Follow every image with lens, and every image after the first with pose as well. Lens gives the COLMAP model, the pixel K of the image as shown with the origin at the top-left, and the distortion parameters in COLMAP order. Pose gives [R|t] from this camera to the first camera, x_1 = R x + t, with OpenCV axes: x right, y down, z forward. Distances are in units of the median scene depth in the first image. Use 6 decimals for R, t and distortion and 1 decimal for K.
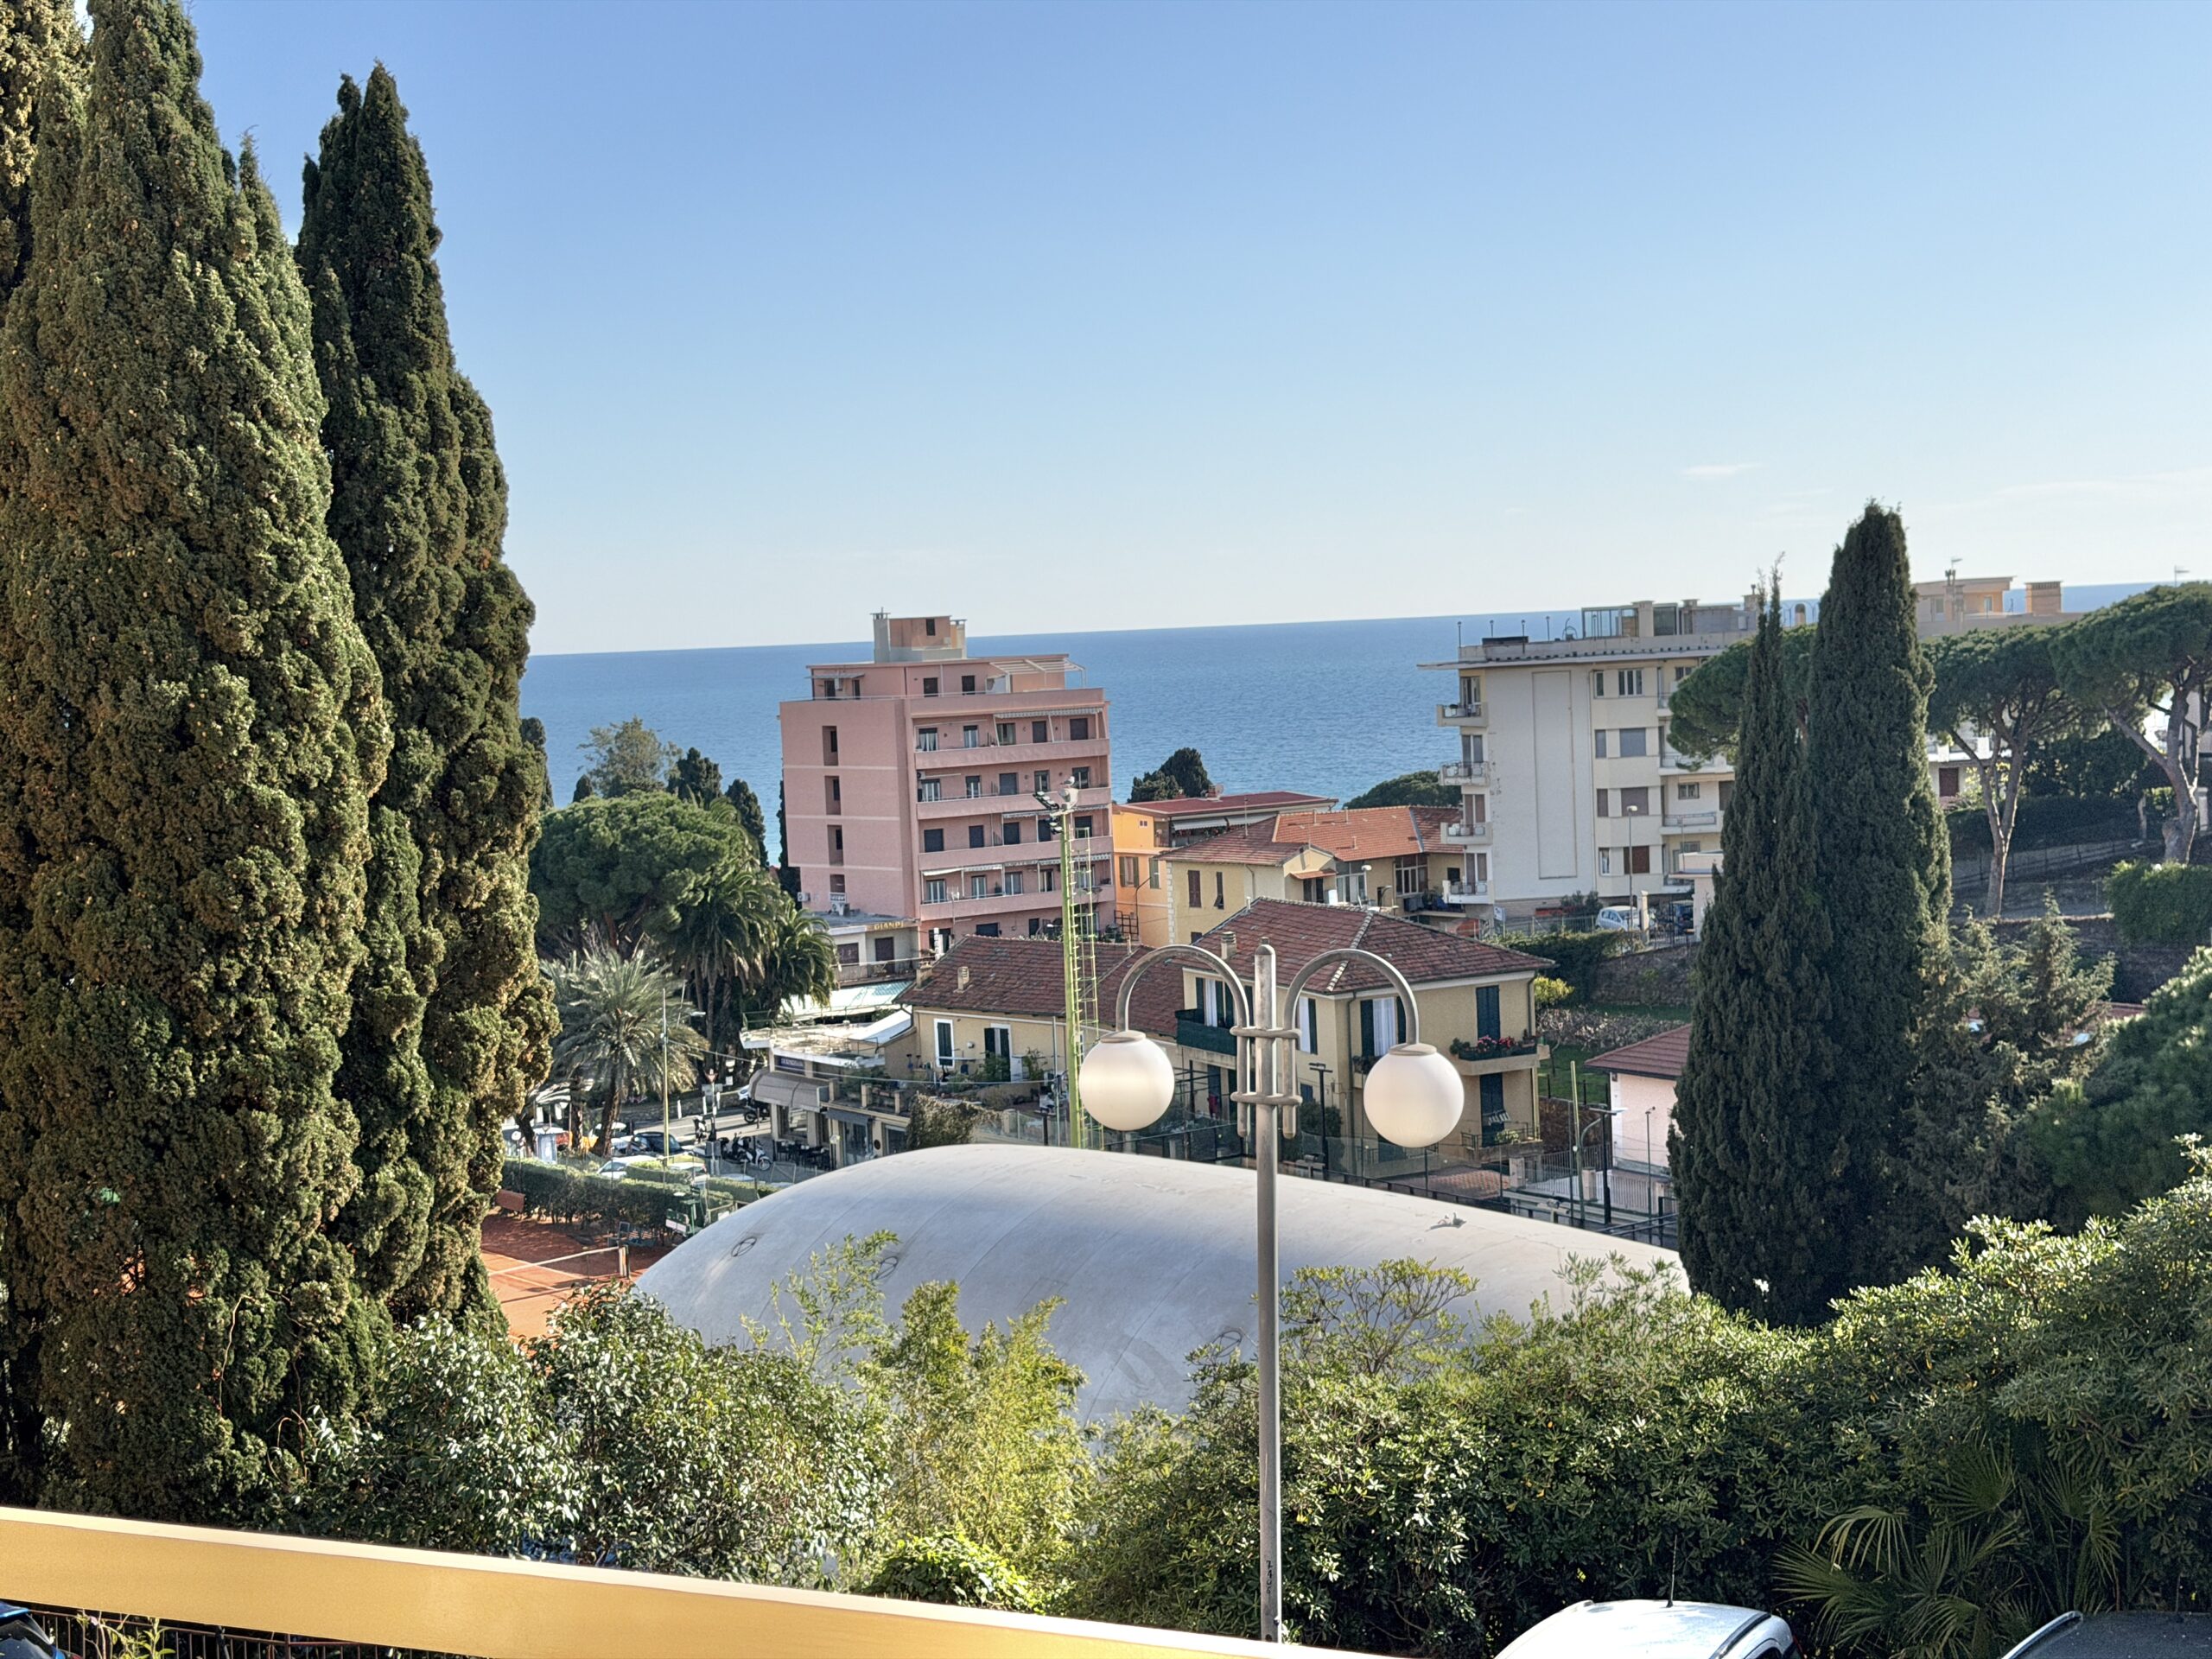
lens RADIAL K [[3085.4, 0, 1115.6], [0, 3085.4, 832.8], [0, 0, 1]] dist [0.134174, -0.078468]
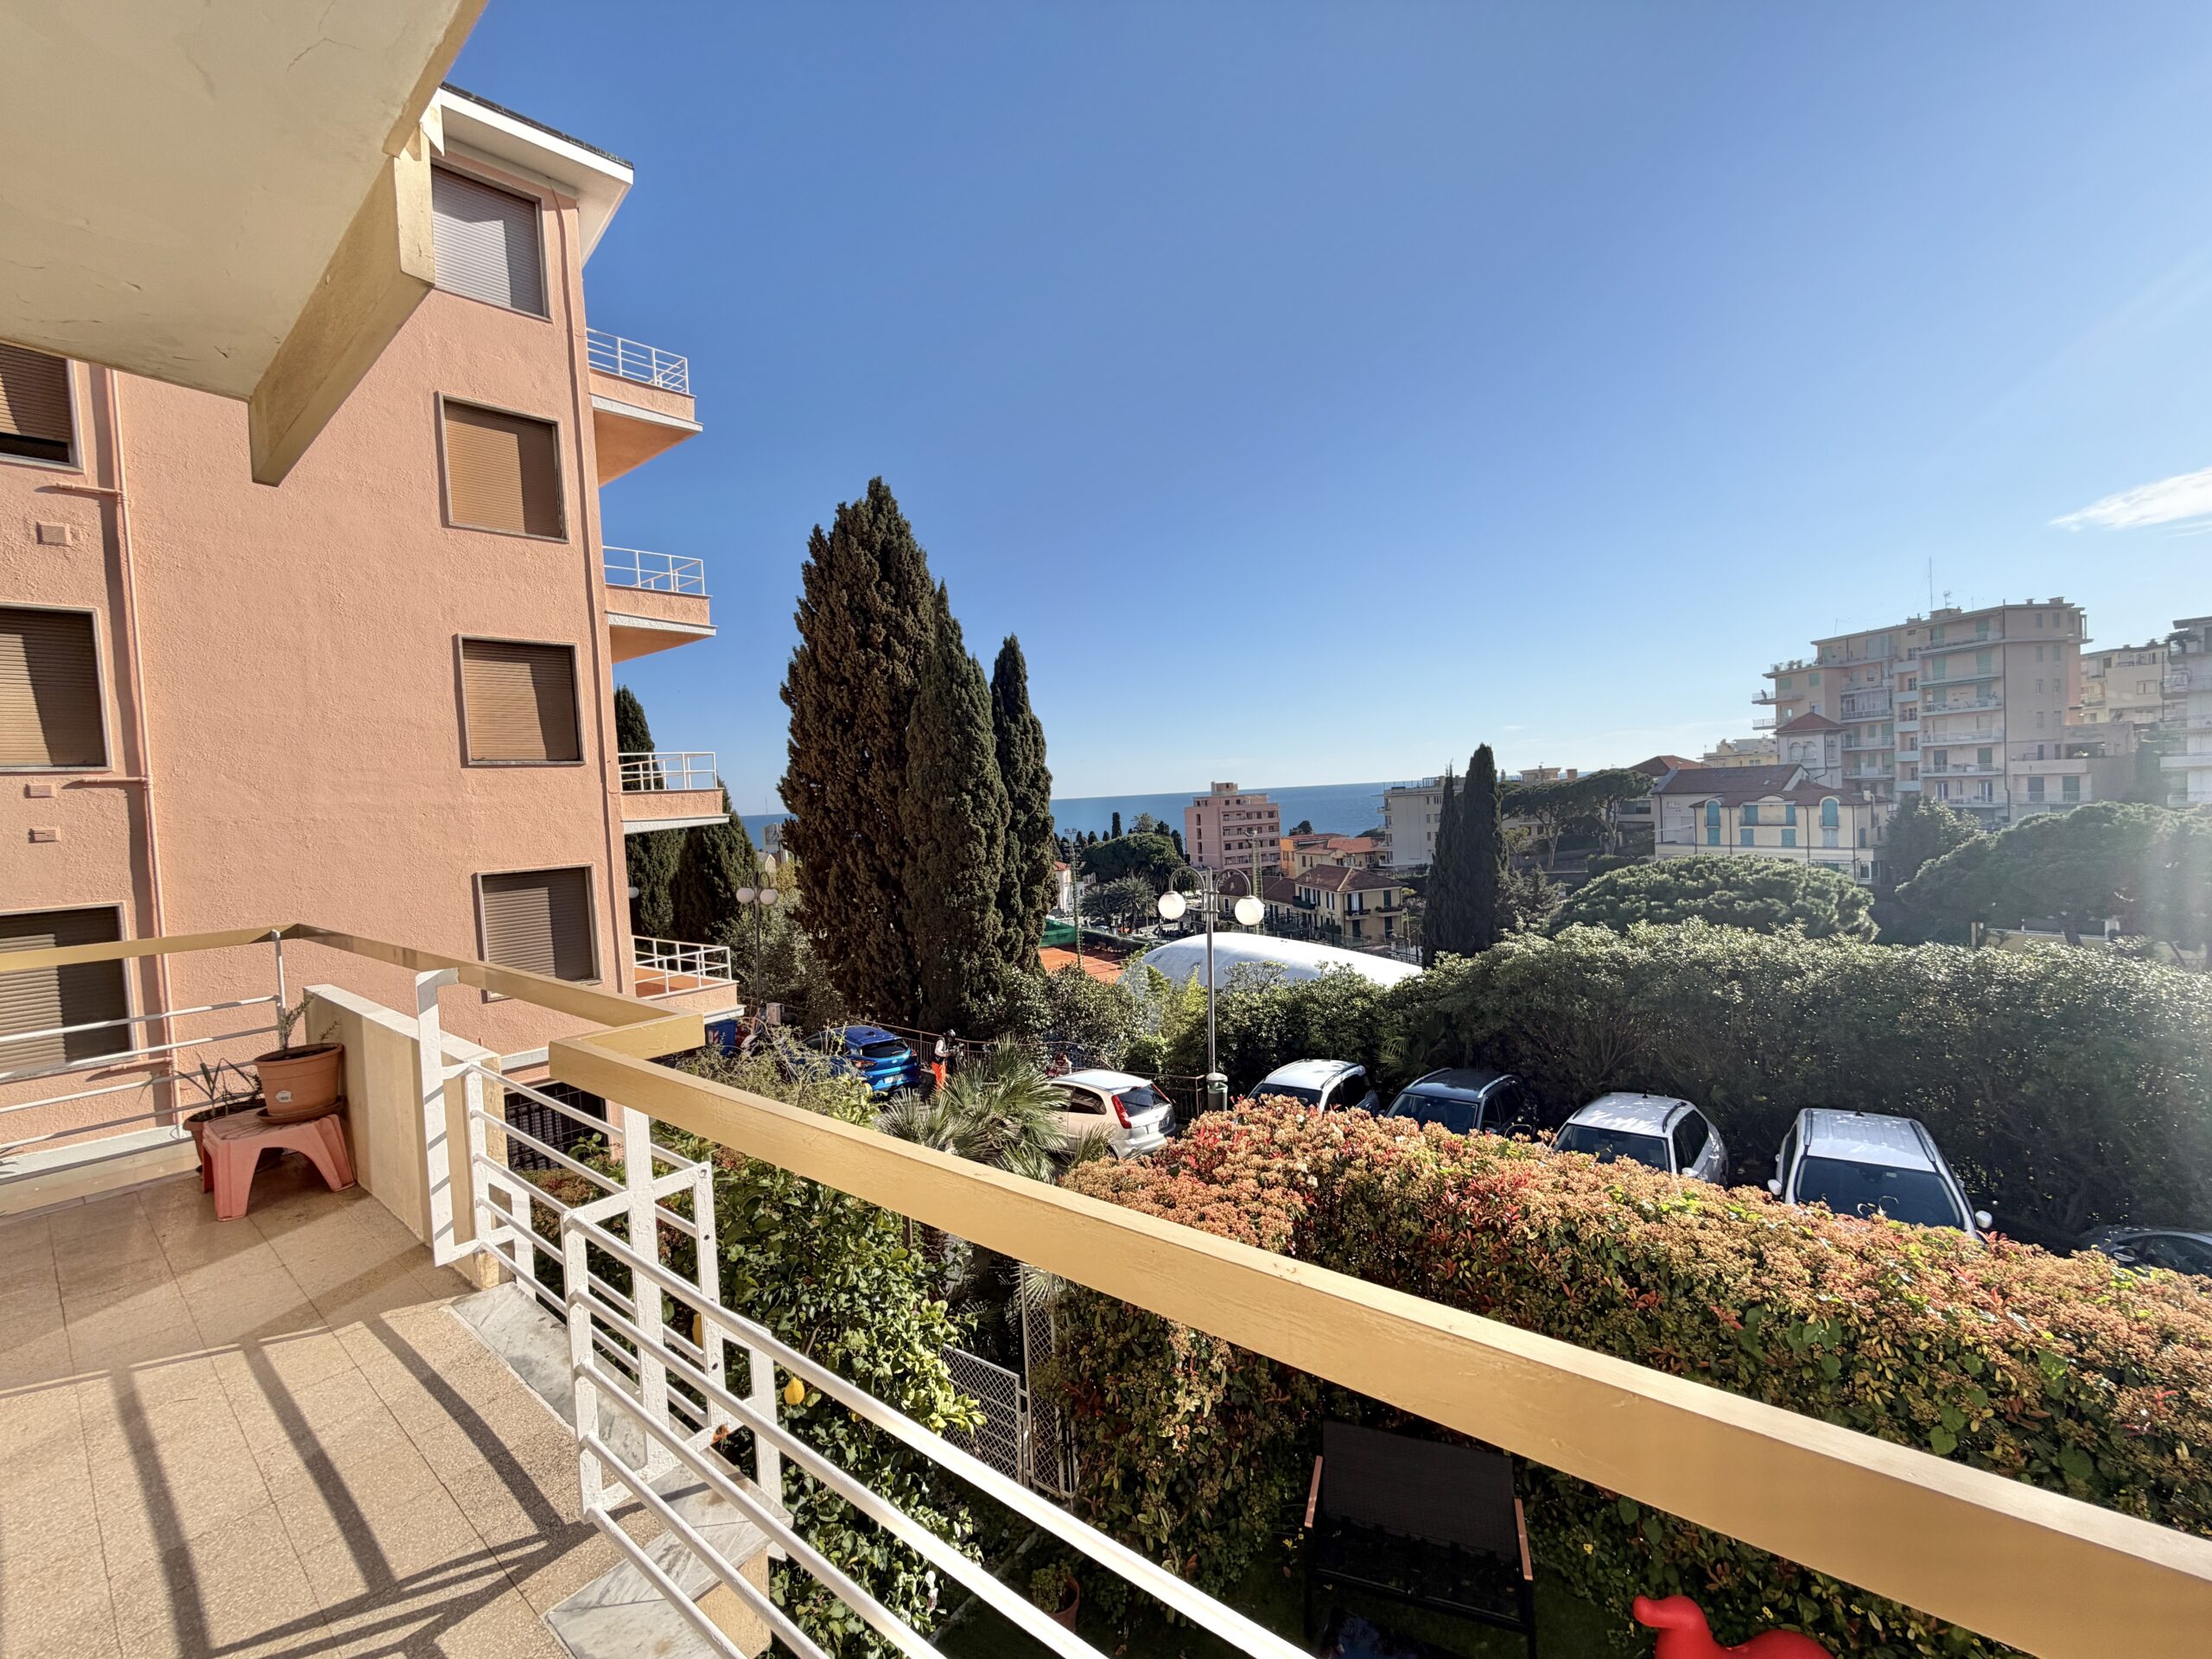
lens RADIAL K [[878.0, 0, 1096.6], [0, 878.0, 829.2], [0, 0, 1]] dist [0.001453, -0.000384]
pose [[0.975693, 0.000966, -0.219141, 0.092553], [-0.005053, 0.999824, -0.018091, 0.007843], [0.219085, 0.018759, 0.975525, -0.000167]]
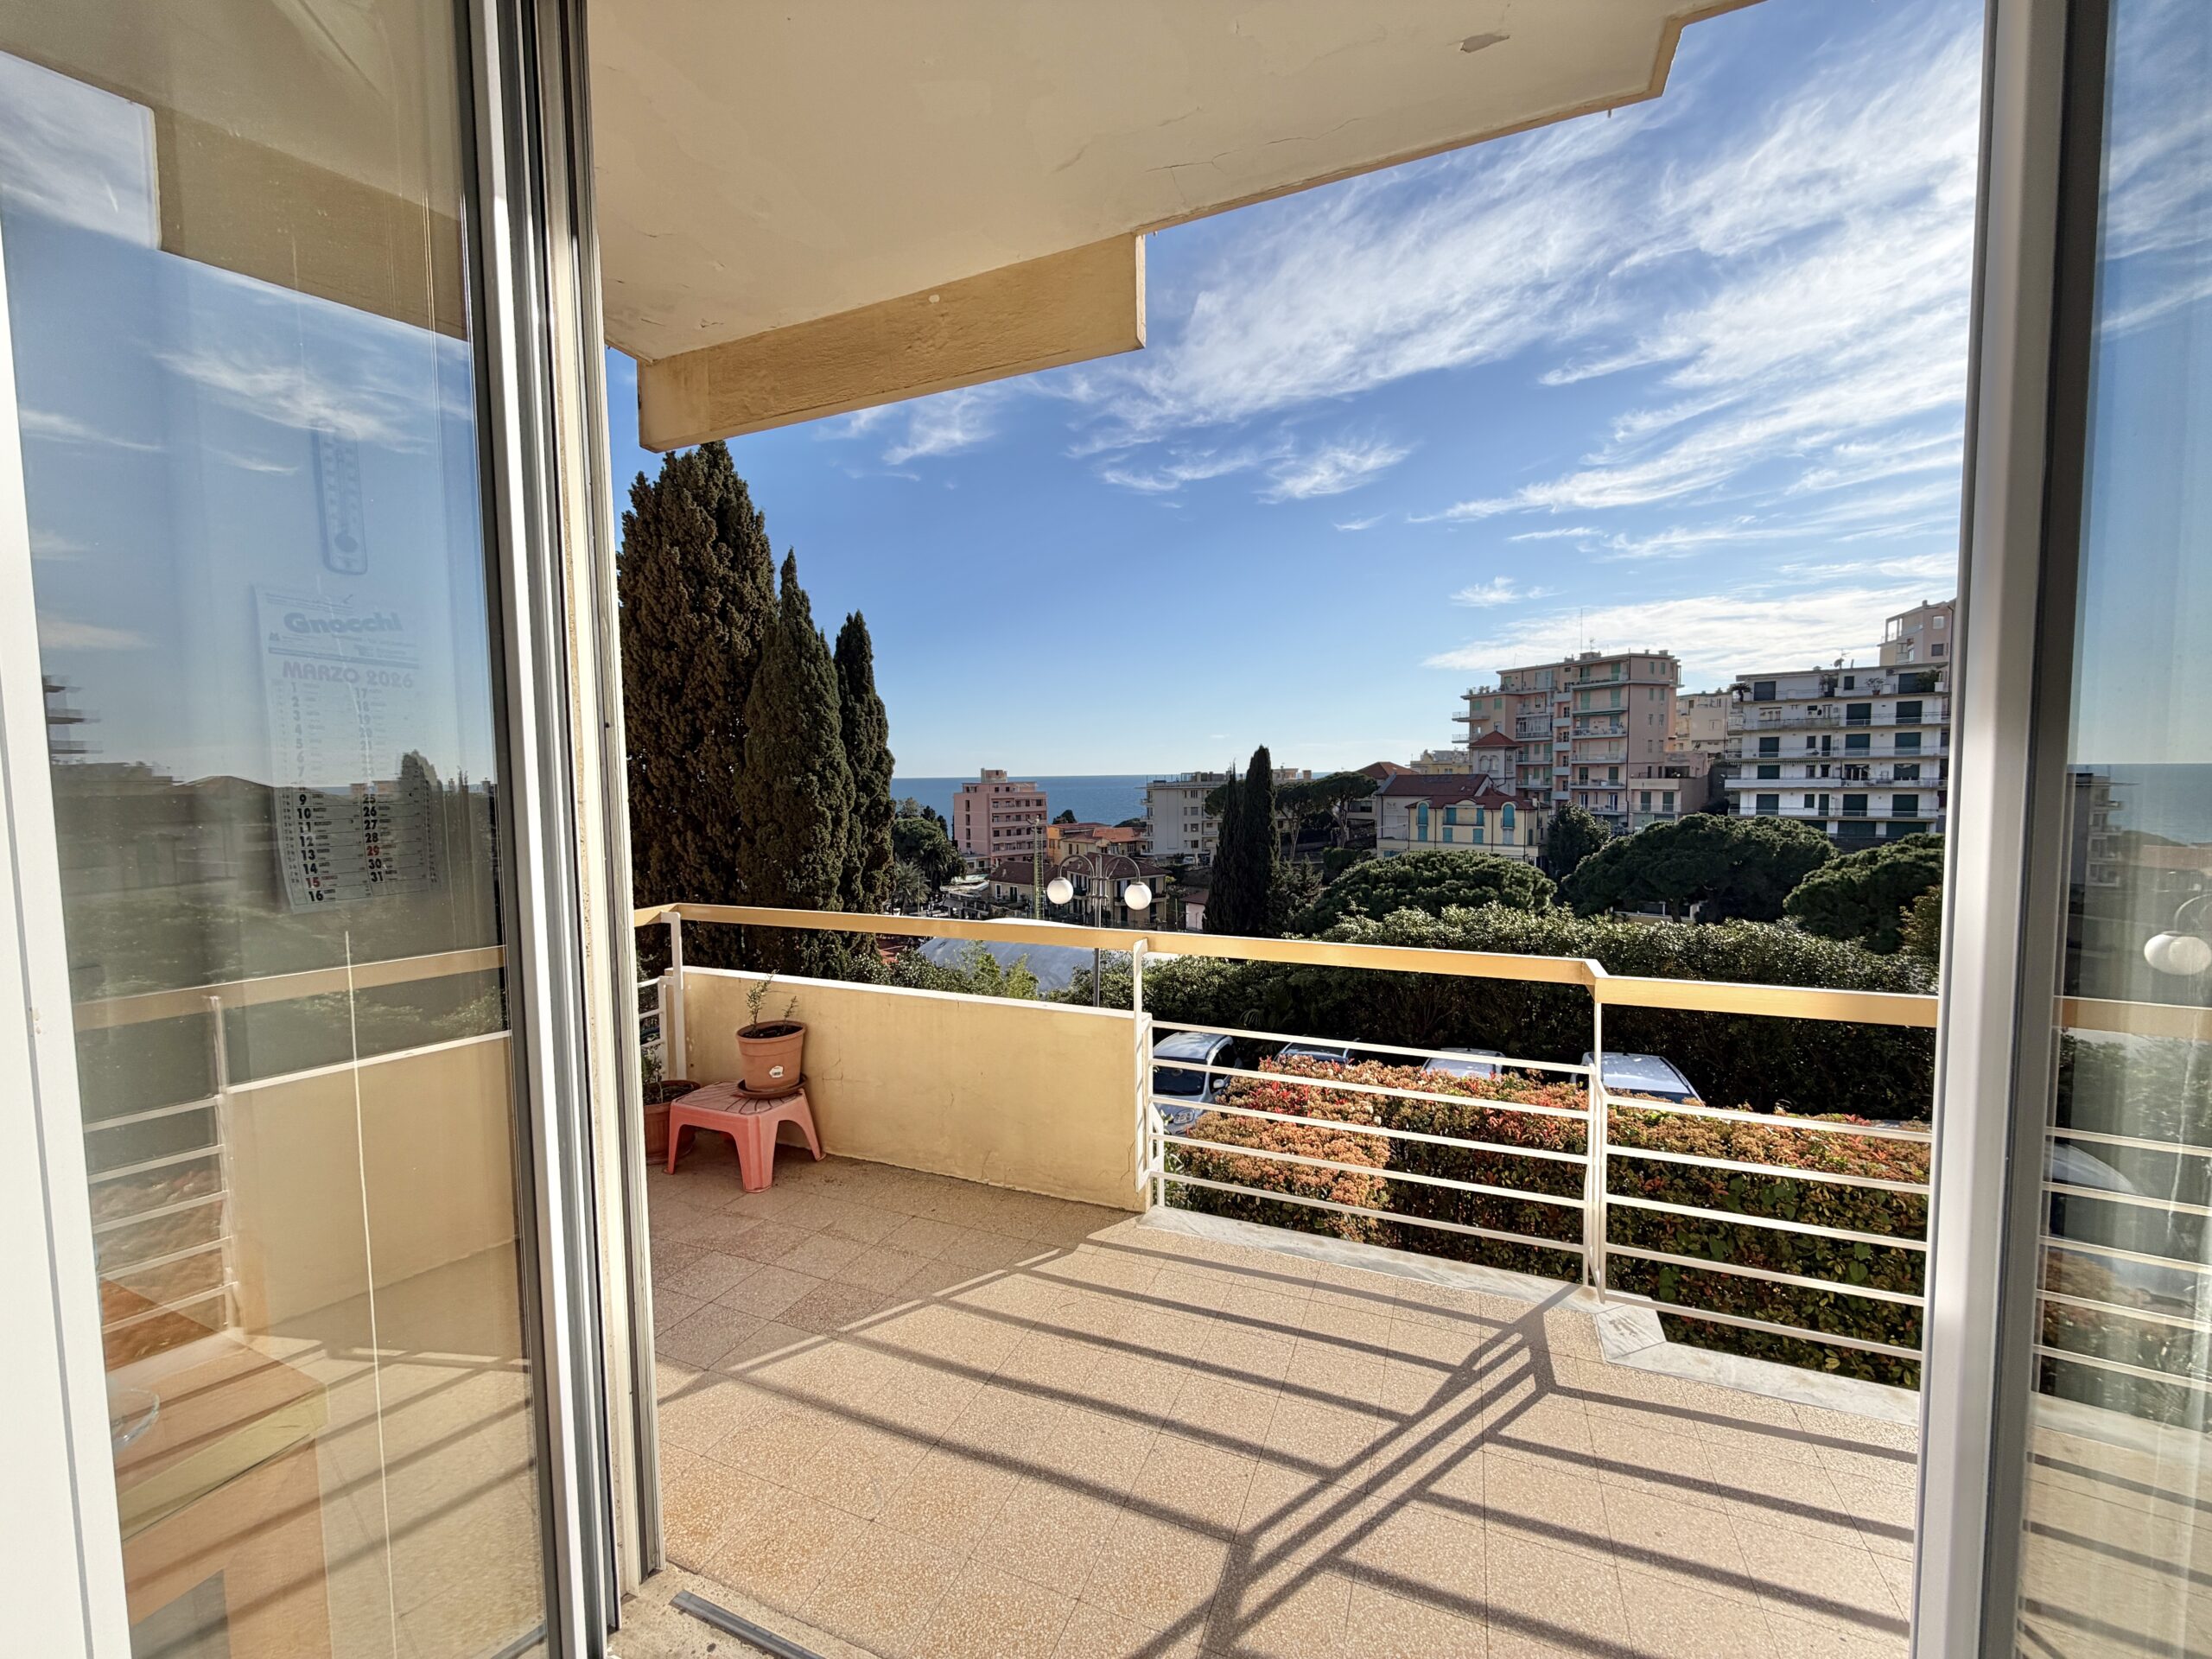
lens RADIAL K [[879.9, 0, 1093.1], [0, 879.9, 830.6], [0, 0, 1]] dist [0.000602, 0.000282]
pose [[0.998299, 0.026512, 0.051927, -0.009201], [-0.026281, 0.999641, -0.005129, 0.008601], [-0.052044, 0.003755, 0.998638, -0.033717]]
